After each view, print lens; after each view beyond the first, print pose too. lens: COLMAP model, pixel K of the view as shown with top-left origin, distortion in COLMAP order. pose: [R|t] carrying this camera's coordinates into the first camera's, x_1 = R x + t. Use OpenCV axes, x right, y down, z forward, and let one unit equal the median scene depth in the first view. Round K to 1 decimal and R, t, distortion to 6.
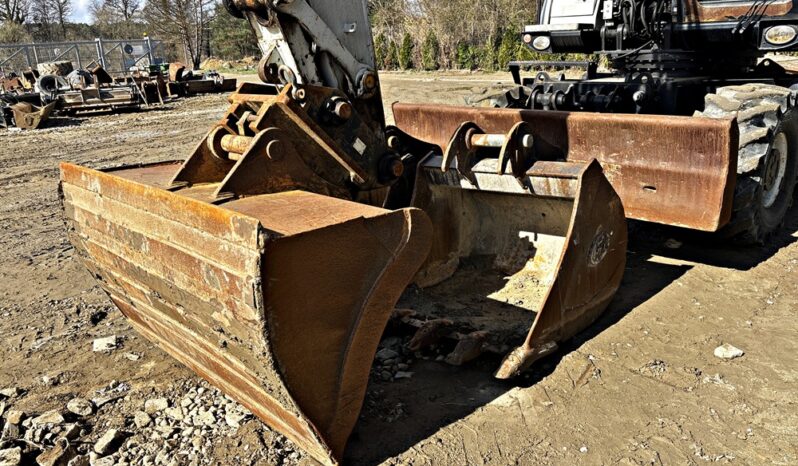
lens RADIAL K [[601.0, 0, 395.4], [0, 601.0, 230.3], [0, 0, 1]] dist [0.052688, -0.055505]
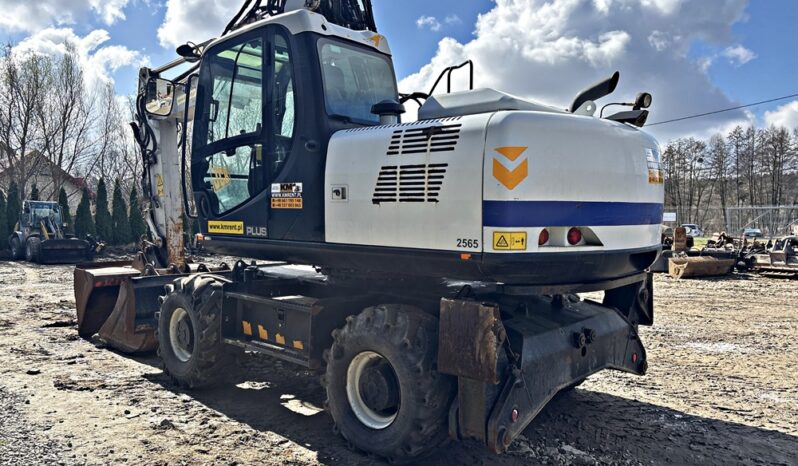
lens RADIAL K [[600.9, 0, 398.5], [0, 600.9, 228.4], [0, 0, 1]] dist [0.054993, -0.064087]
pose [[0.037078, 0.062186, -0.997376, 2.289775], [-0.293581, 0.954698, 0.048611, -0.620095], [0.955215, 0.291008, 0.053655, 1.501205]]
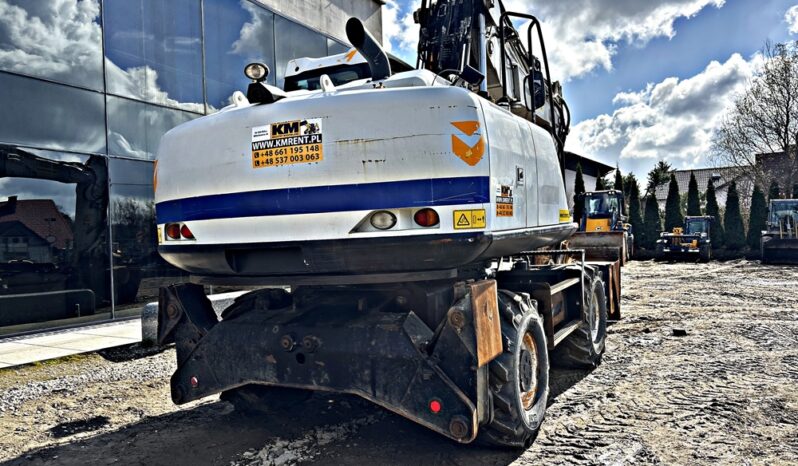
lens RADIAL K [[602.3, 0, 403.1], [0, 602.3, 234.4], [0, 0, 1]] dist [0.054084, -0.077080]
pose [[-0.953663, 0.073754, -0.291697, 1.243547], [-0.016037, 0.955652, 0.294062, -0.968274], [0.300449, 0.285114, -0.910187, 2.962520]]
